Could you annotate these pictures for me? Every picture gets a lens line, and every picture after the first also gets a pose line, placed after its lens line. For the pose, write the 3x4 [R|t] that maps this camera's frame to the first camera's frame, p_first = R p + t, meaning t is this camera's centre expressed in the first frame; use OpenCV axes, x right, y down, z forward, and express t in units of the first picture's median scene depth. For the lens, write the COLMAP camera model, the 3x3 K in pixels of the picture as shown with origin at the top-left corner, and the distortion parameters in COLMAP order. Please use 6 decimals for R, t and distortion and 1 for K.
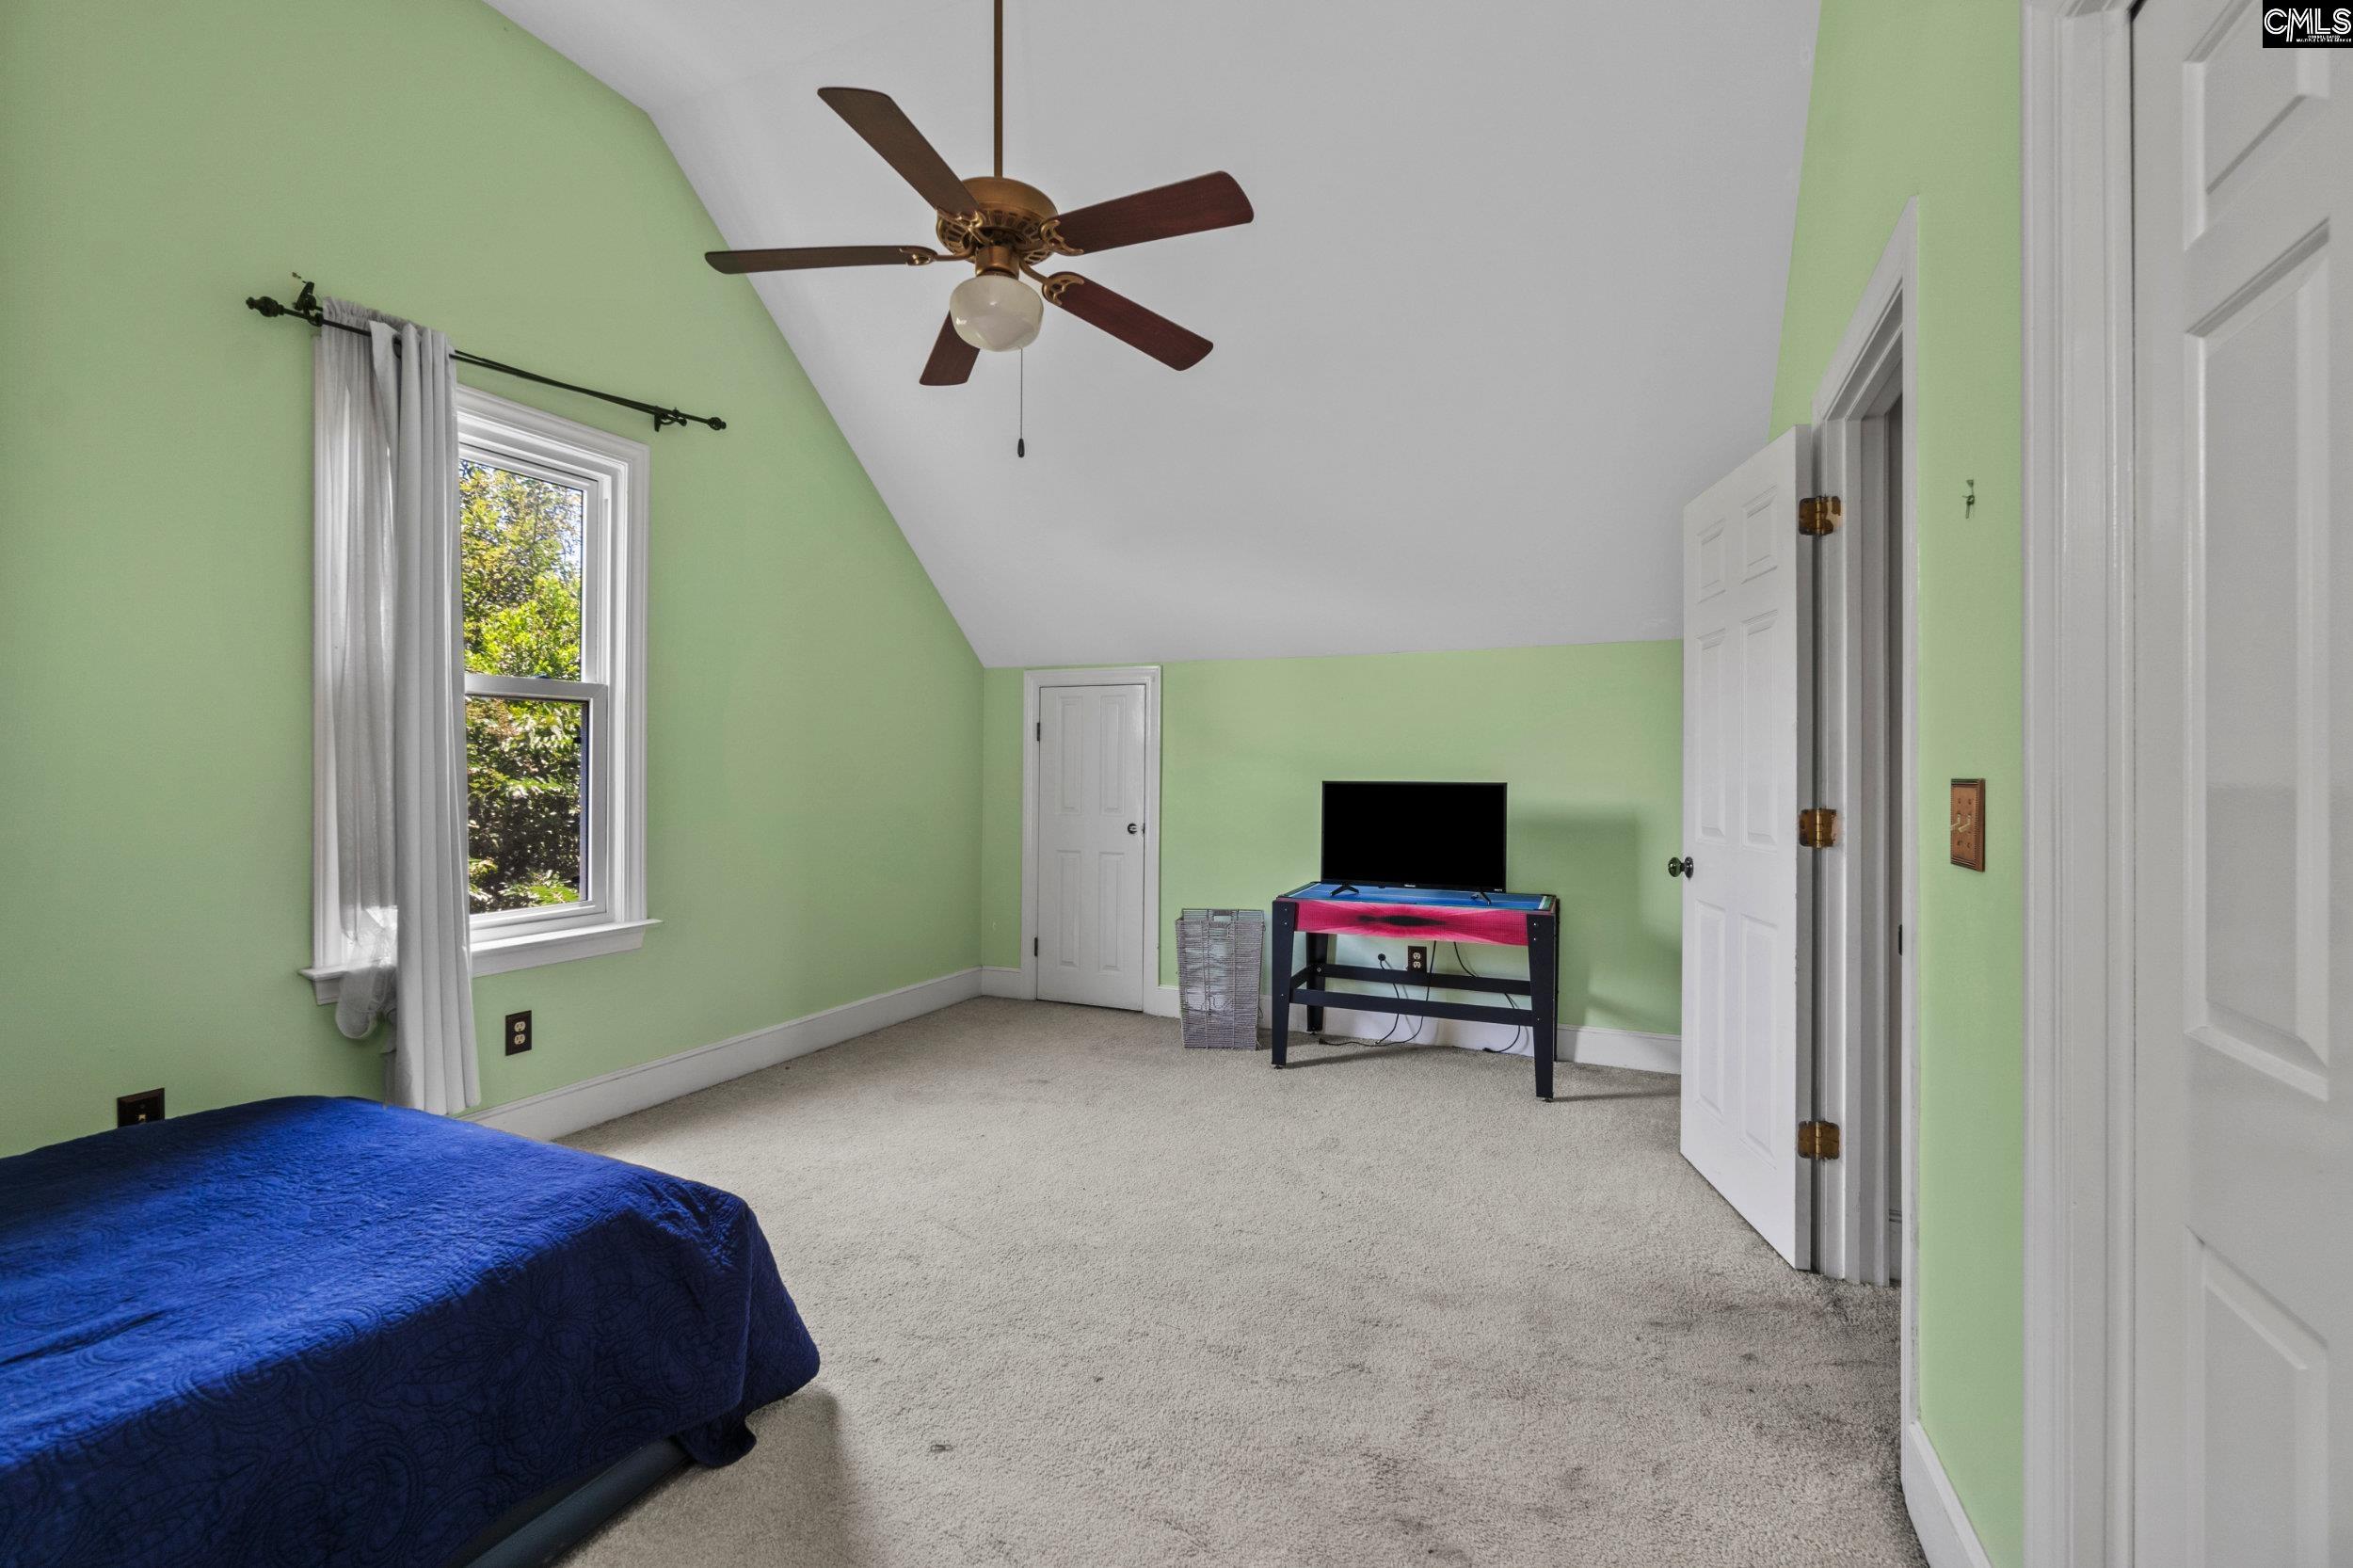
lens RADIAL K [[1013.9, 0, 1173.9], [0, 1013.9, 773.4], [0, 0, 1]] dist [-0.004771, 0.000749]
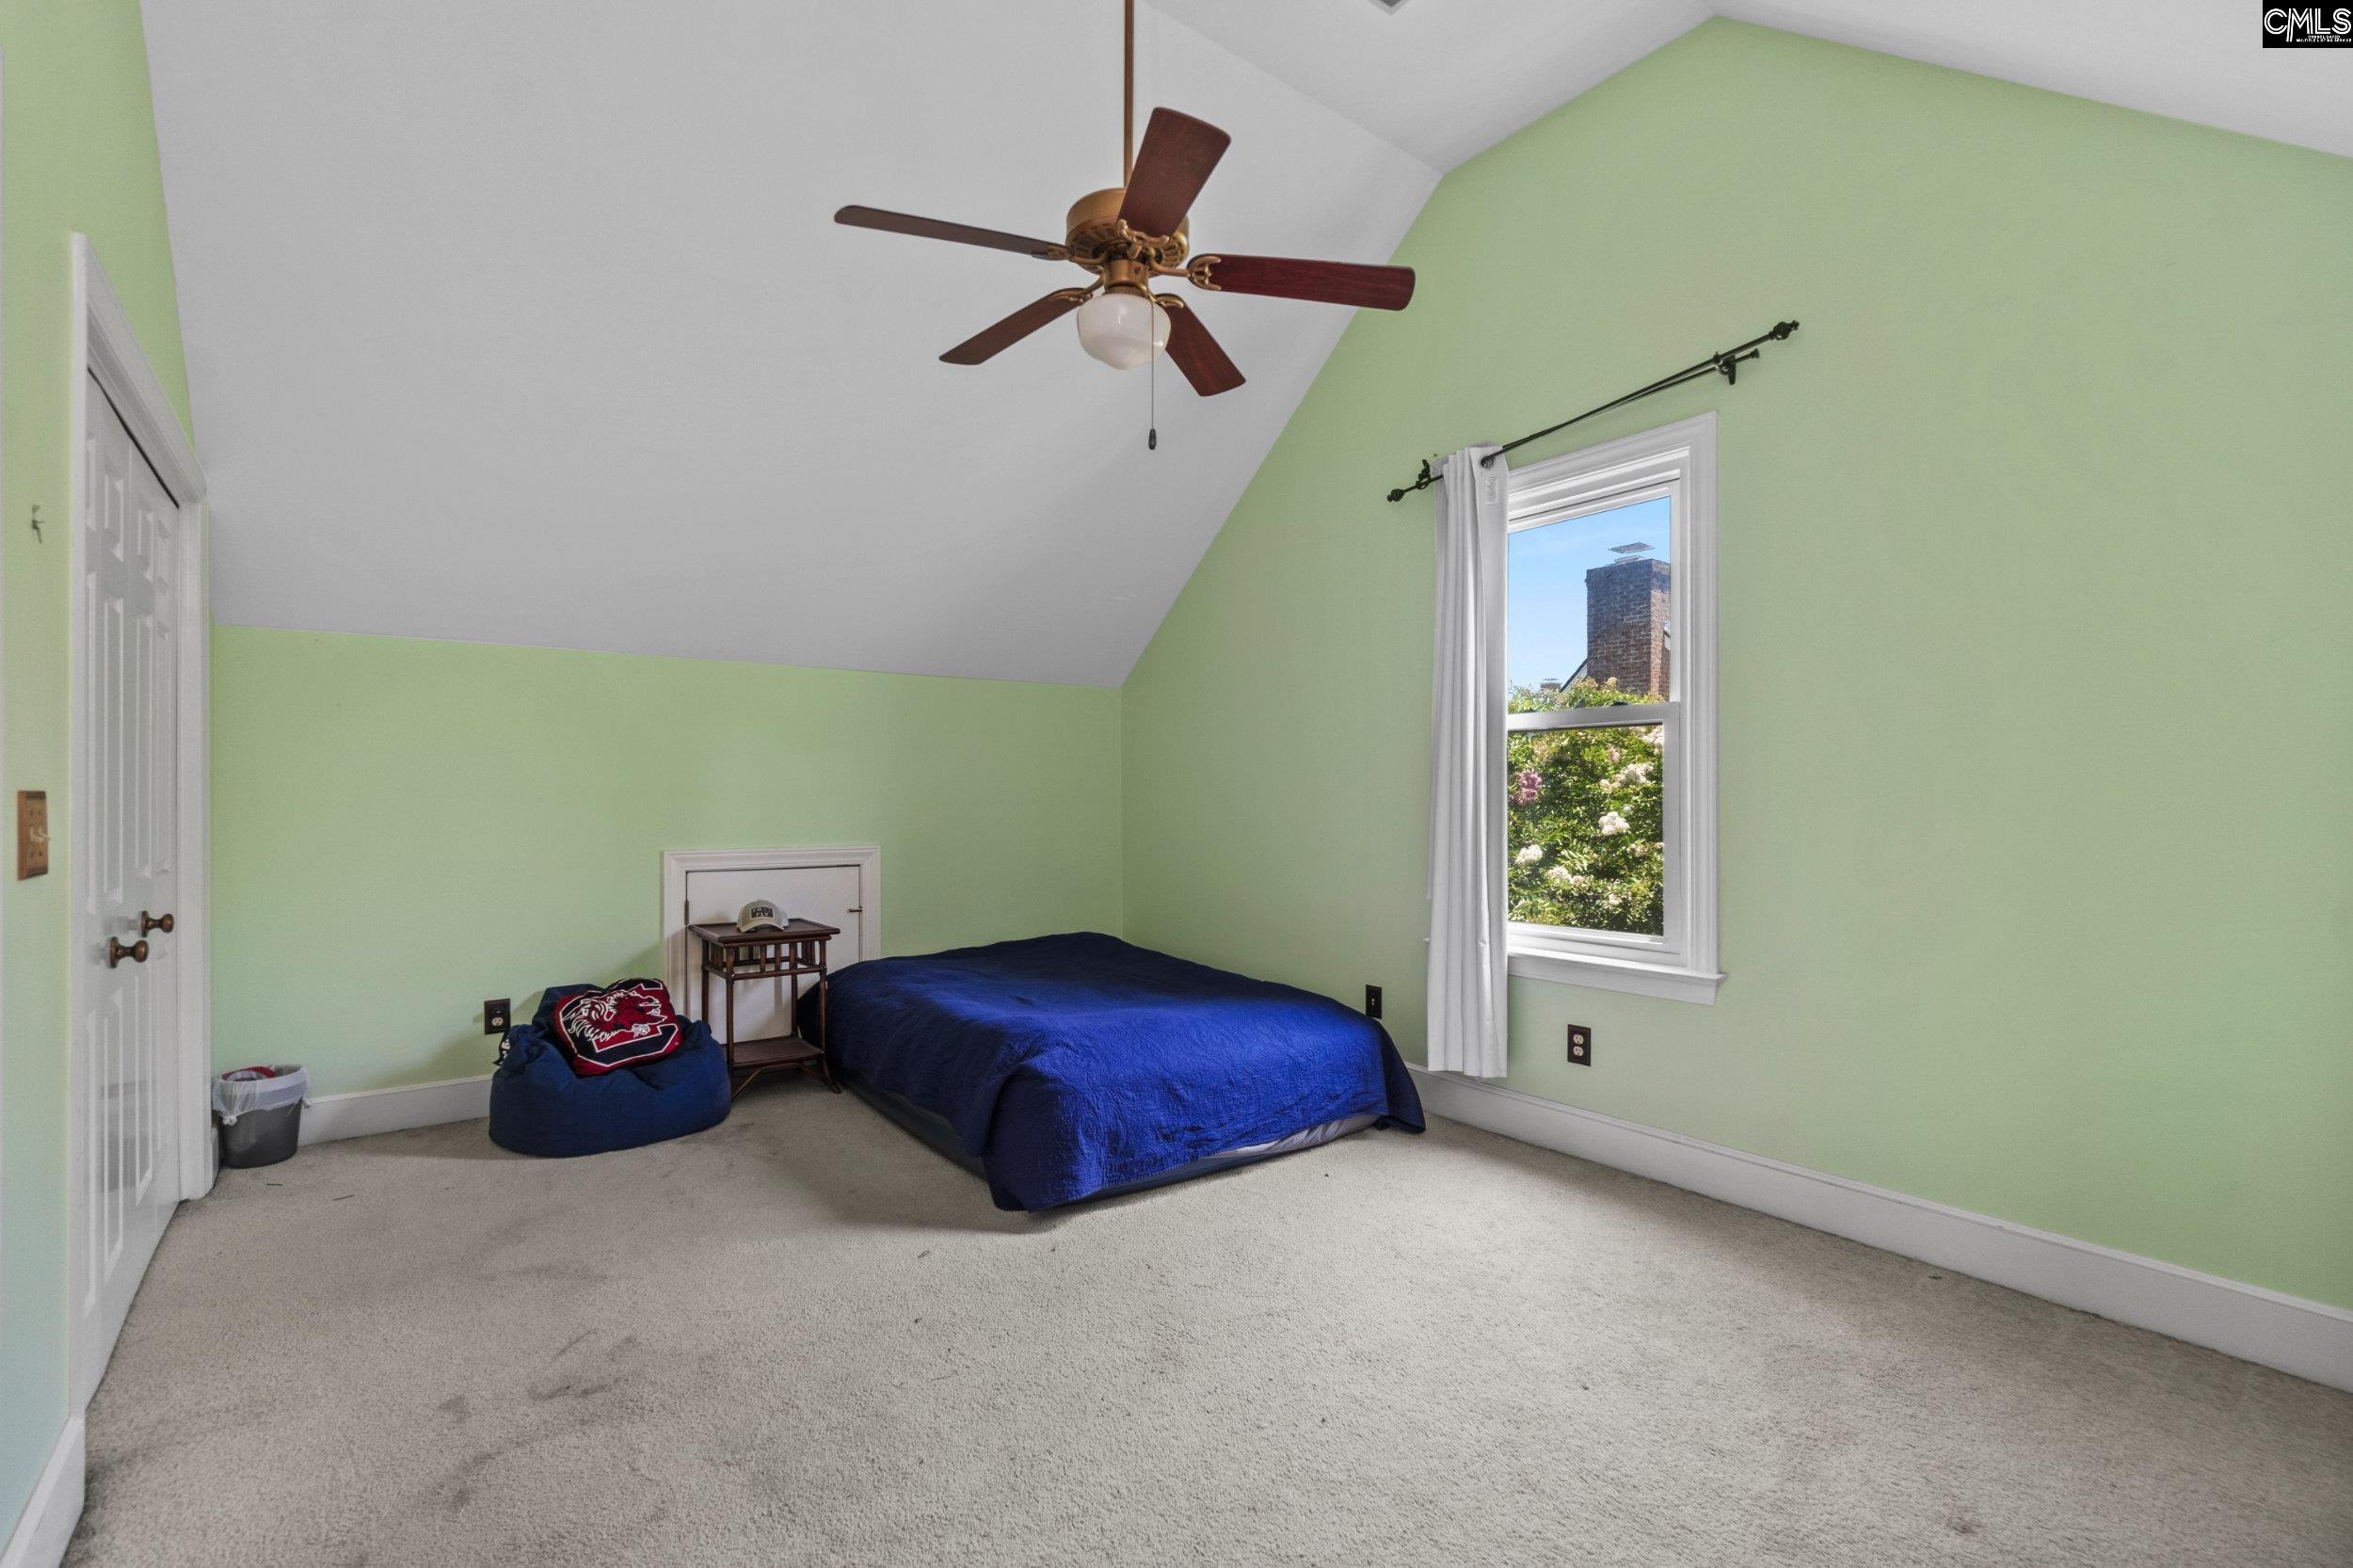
lens RADIAL K [[1080.9, 0, 1173.2], [0, 1080.9, 798.7], [0, 0, 1]] dist [0.004600, 0.000629]
pose [[-0.494464, -0.004817, -0.869185, 0.545400], [-0.005751, 0.999981, -0.002270, 0.004285], [0.869179, 0.003876, -0.494482, 1.189595]]
